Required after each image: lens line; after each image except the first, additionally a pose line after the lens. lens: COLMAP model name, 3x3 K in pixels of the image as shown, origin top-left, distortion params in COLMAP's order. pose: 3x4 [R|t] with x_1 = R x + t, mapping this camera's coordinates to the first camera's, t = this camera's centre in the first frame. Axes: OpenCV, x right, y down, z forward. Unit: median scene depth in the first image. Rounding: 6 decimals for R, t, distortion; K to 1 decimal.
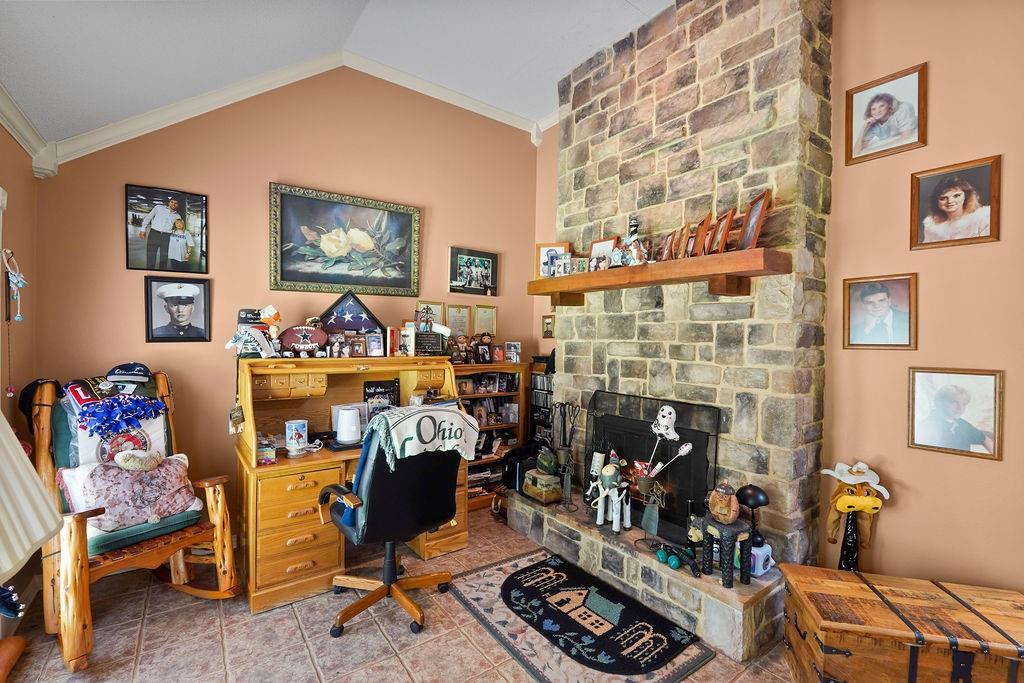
lens RADIAL K [[445.1, 0, 507.4], [0, 445.1, 338.9], [0, 0, 1]] dist [-0.011069, 0.003505]
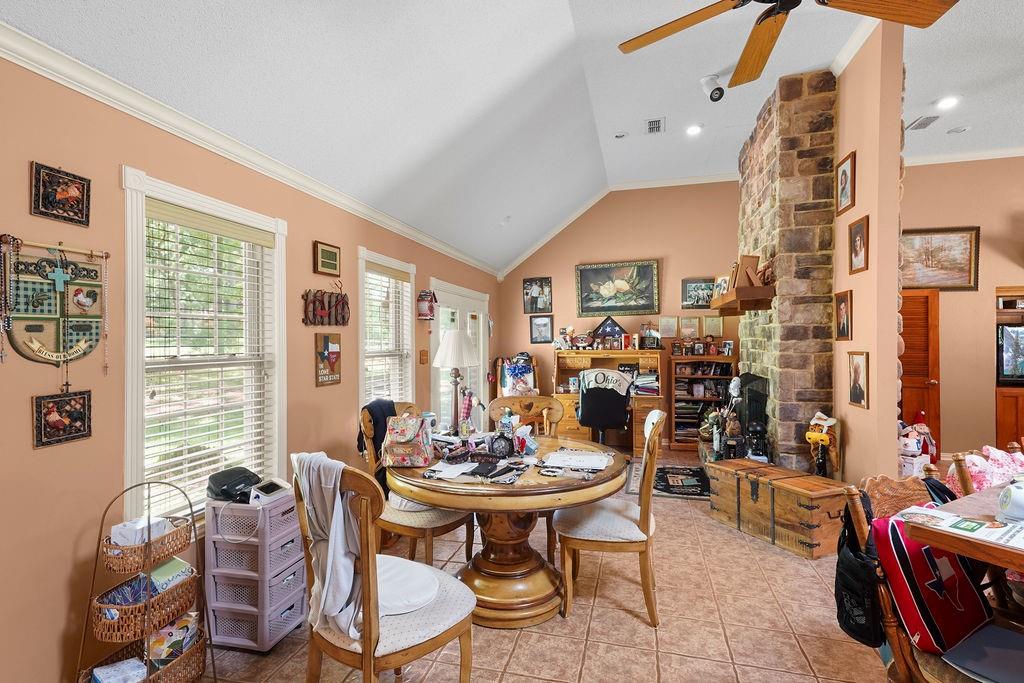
lens RADIAL K [[495.2, 0, 513.9], [0, 495.2, 345.9], [0, 0, 1]] dist [0.001891, 0.000200]
pose [[0.640611, -0.010878, -0.767789, 1.139876], [0.014710, 0.999890, -0.001893, 0.022289], [0.767725, -0.010082, 0.640700, -0.758155]]
